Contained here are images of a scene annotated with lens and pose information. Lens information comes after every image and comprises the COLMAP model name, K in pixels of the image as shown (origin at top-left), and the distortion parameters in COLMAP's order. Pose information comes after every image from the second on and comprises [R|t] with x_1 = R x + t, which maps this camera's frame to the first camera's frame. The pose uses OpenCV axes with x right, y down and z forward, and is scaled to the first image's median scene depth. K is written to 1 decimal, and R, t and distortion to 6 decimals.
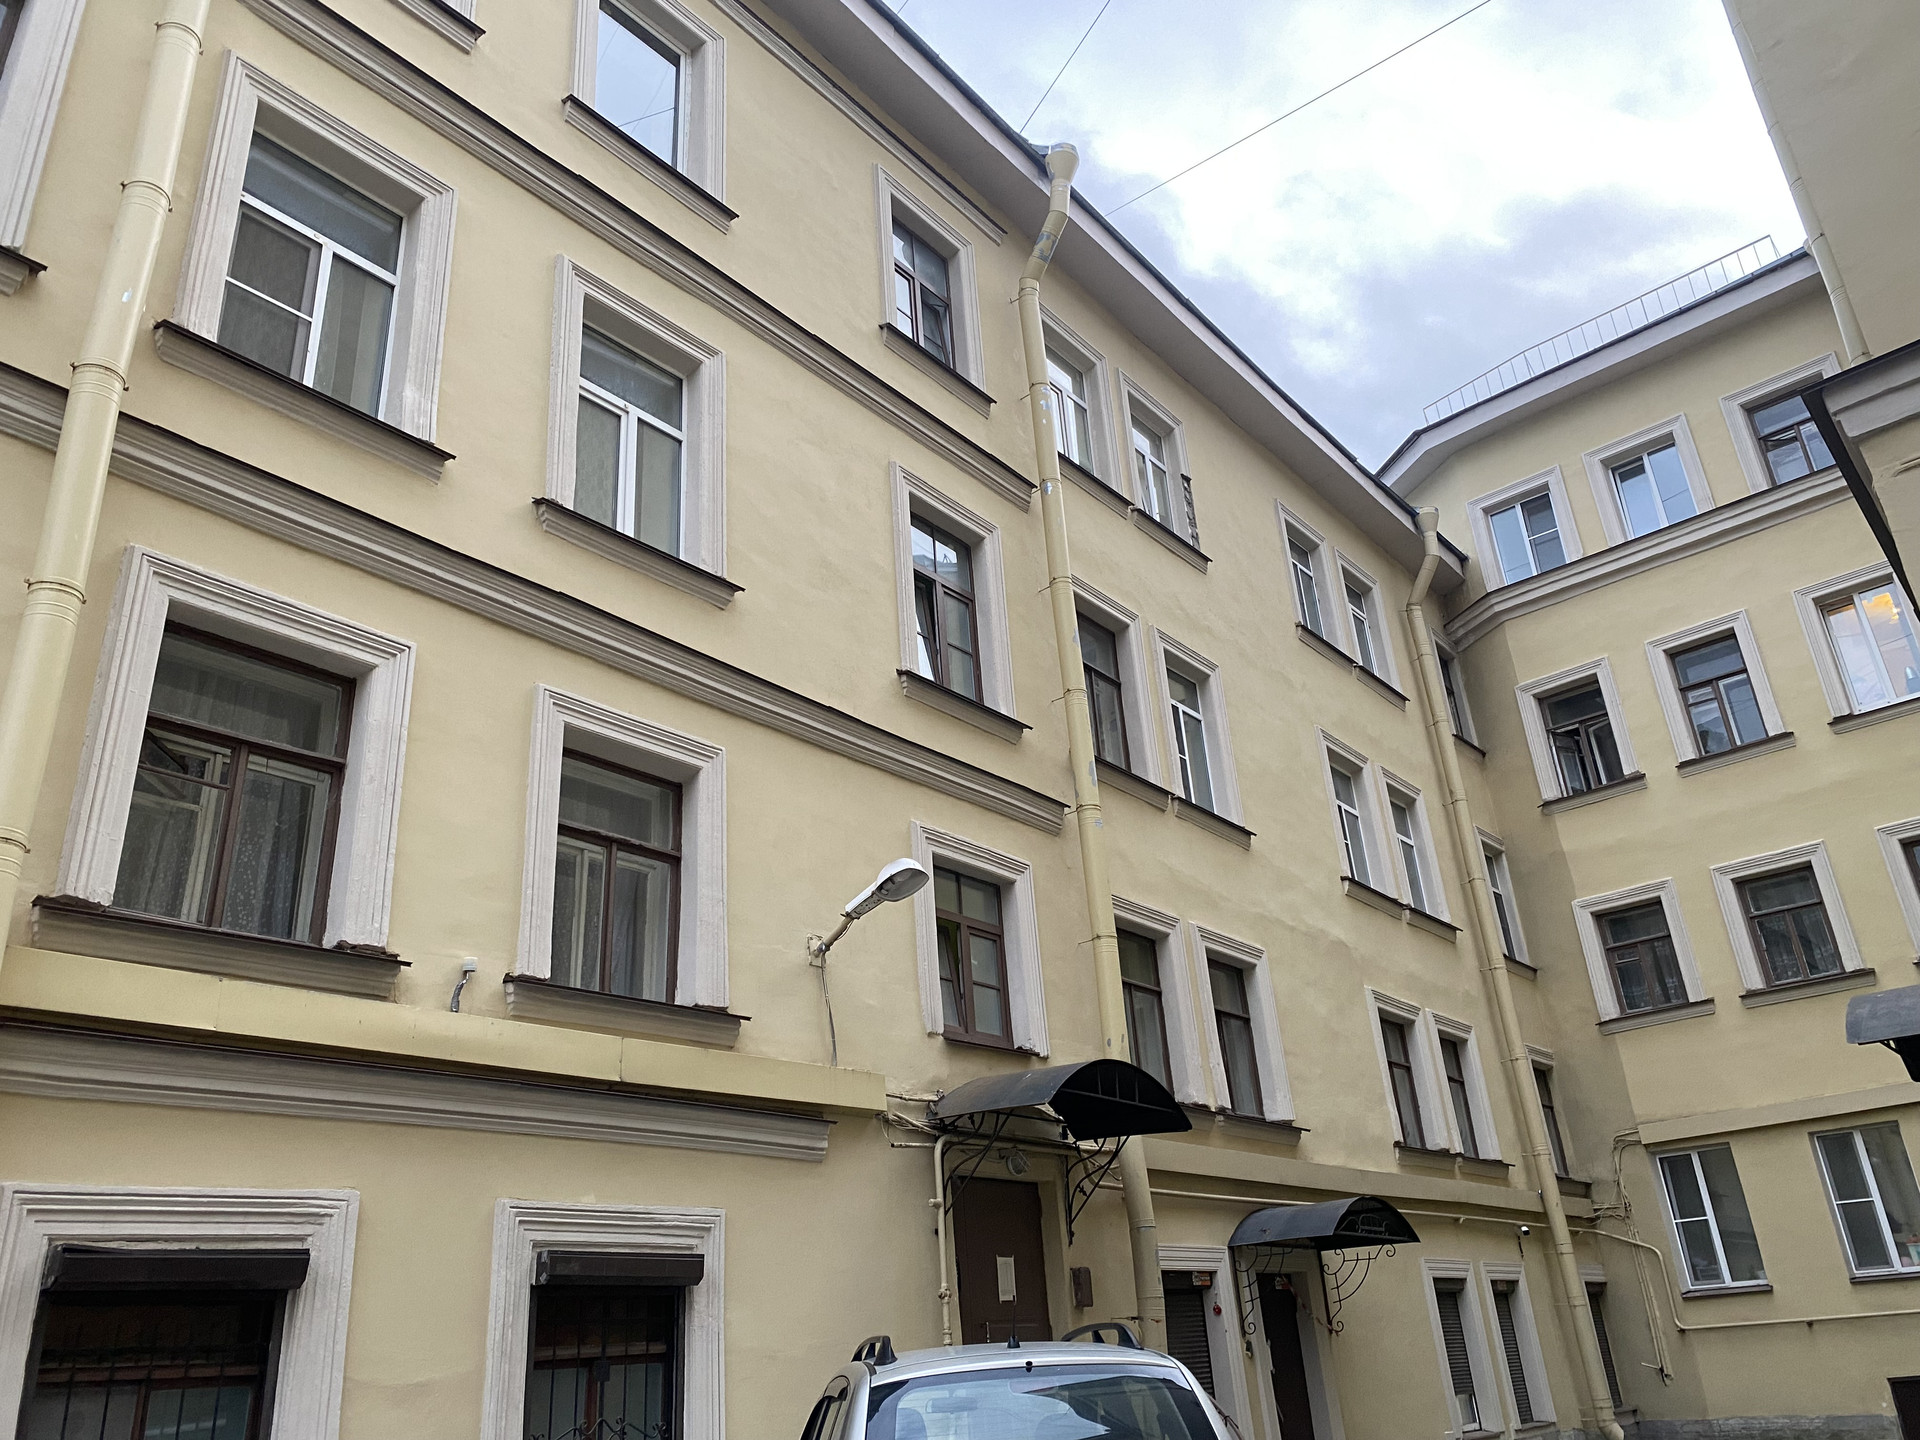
lens RADIAL K [[1442.0, 0, 960.0], [0, 1442.0, 720.0], [0, 0, 1]] dist [0.055778, -0.114512]
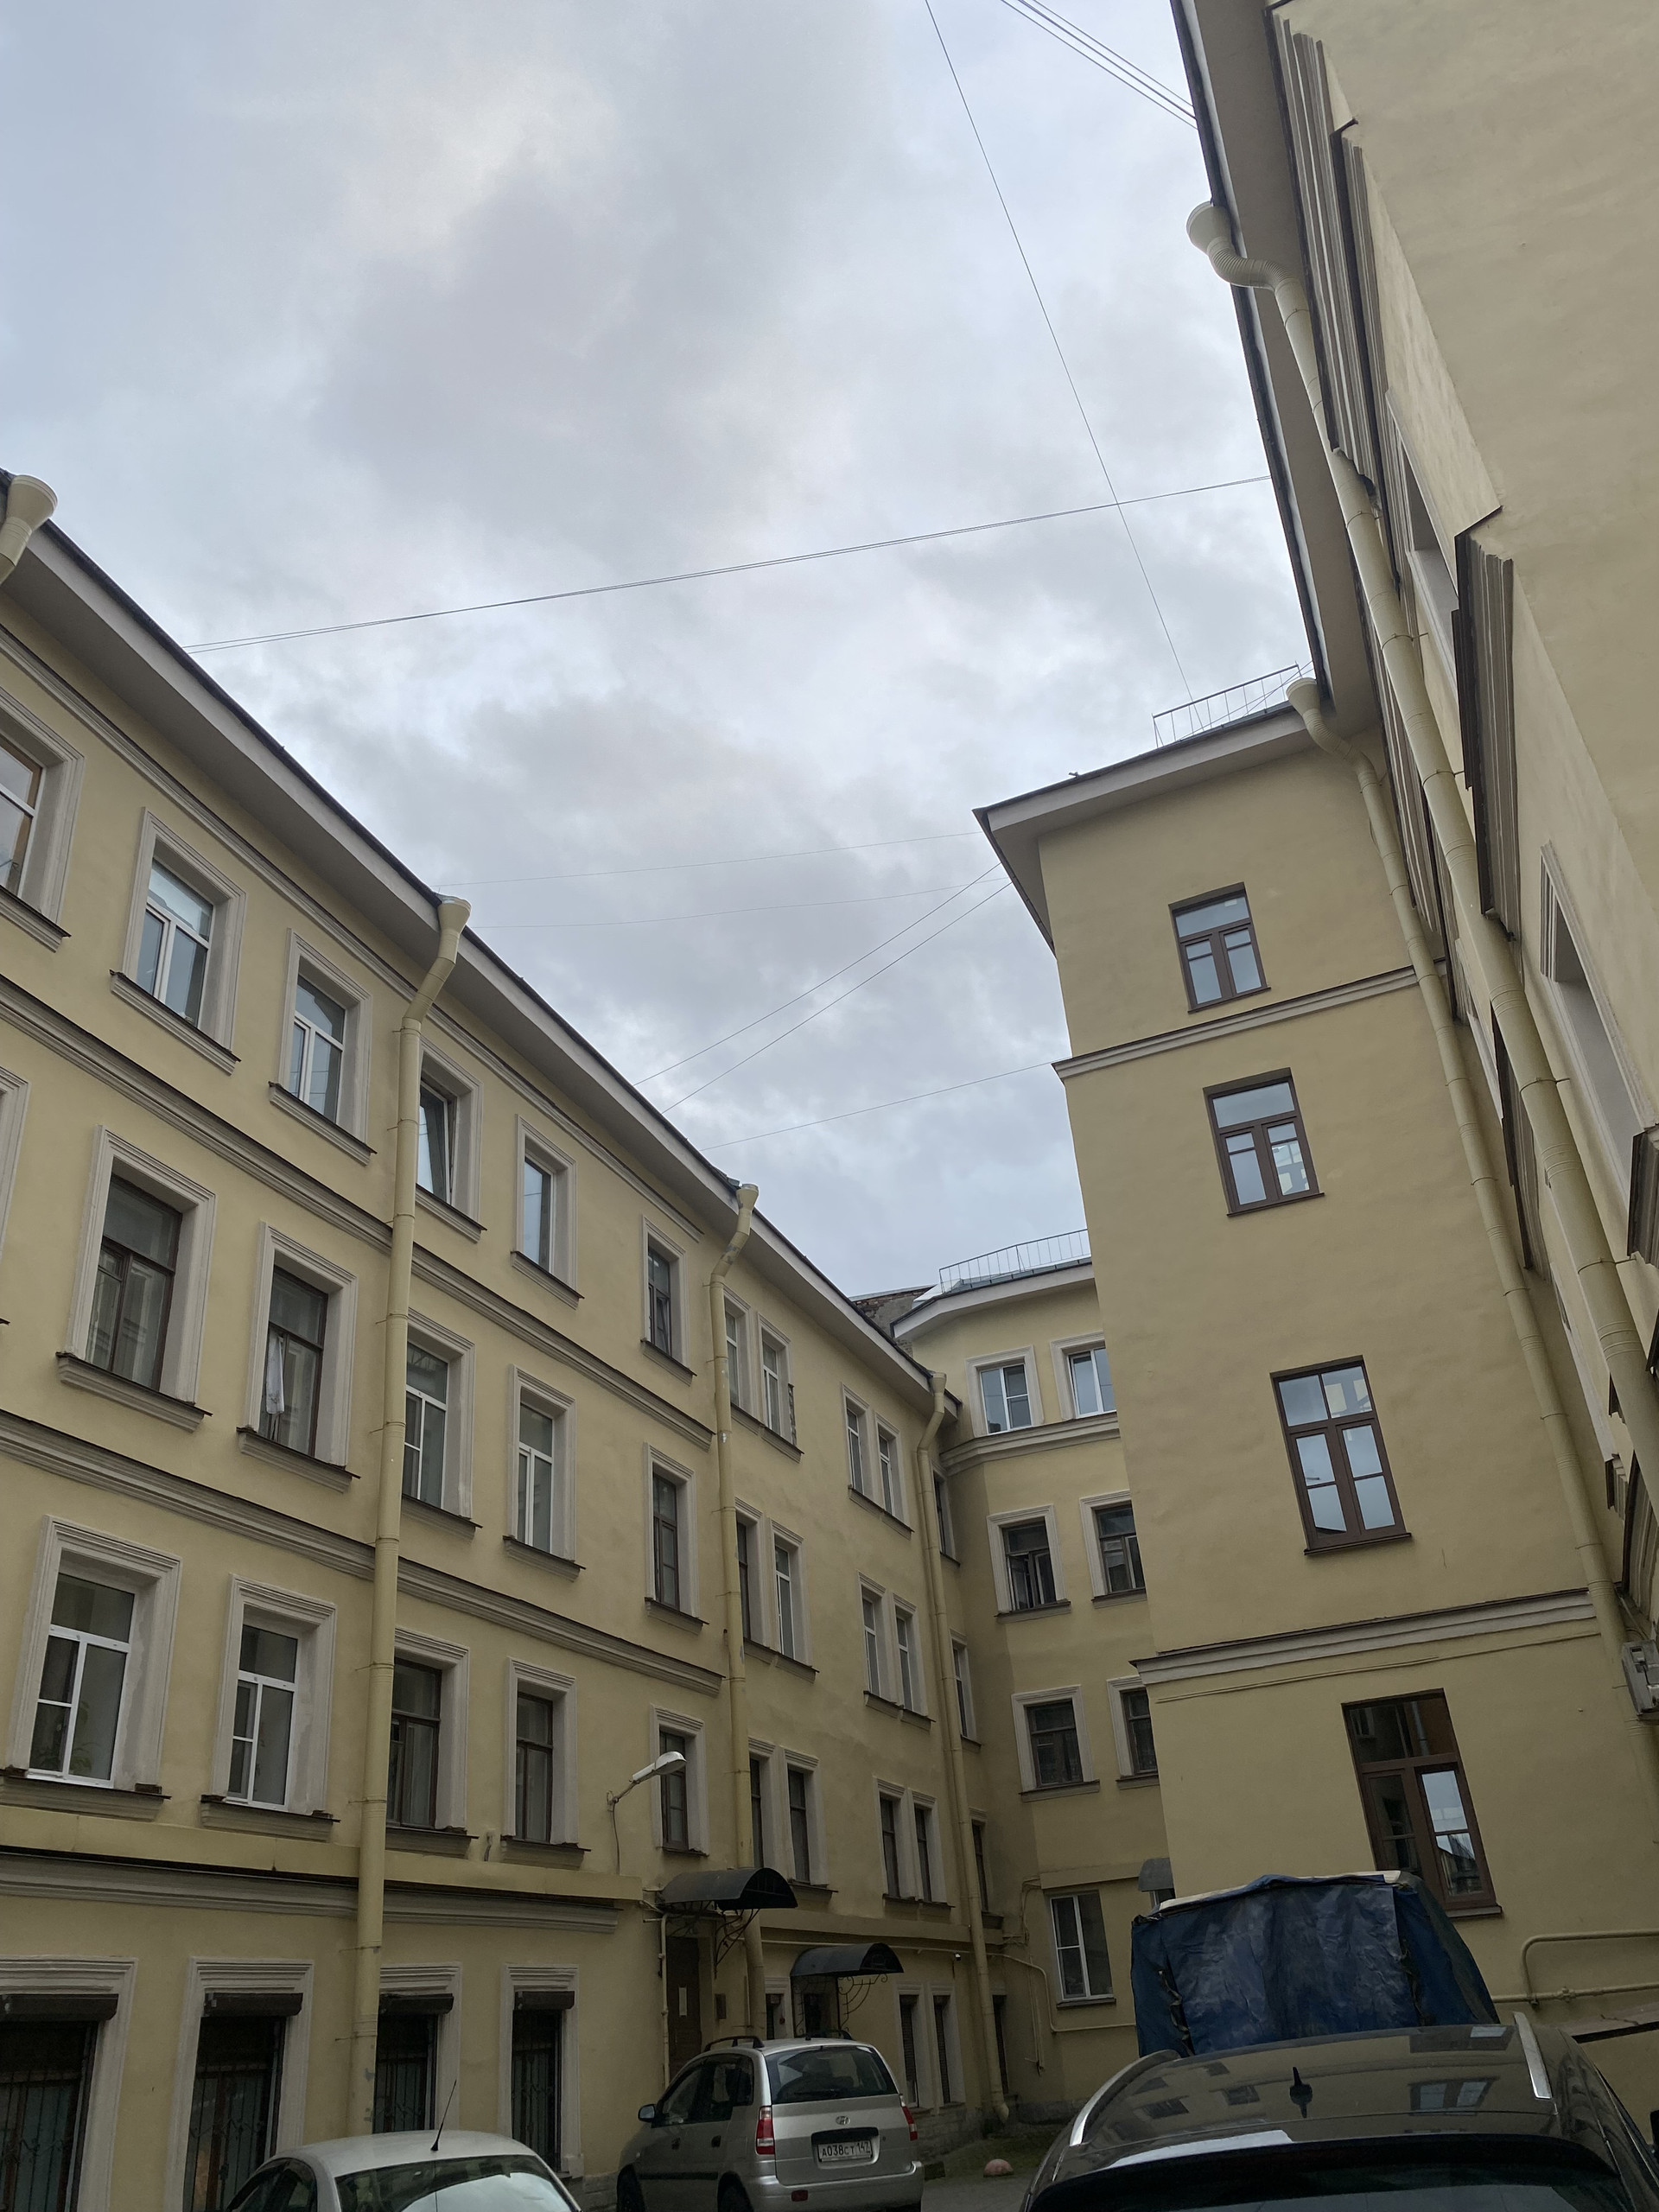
lens RADIAL K [[1661.3, 0, 902.7], [0, 1661.3, 1106.2], [0, 0, 1]] dist [0.055778, -0.114512]
pose [[0.938908, 0.148345, 0.310557, -0.283014], [-0.110403, 0.984472, -0.136475, -0.229339], [-0.325980, 0.093851, 0.940707, -0.573682]]
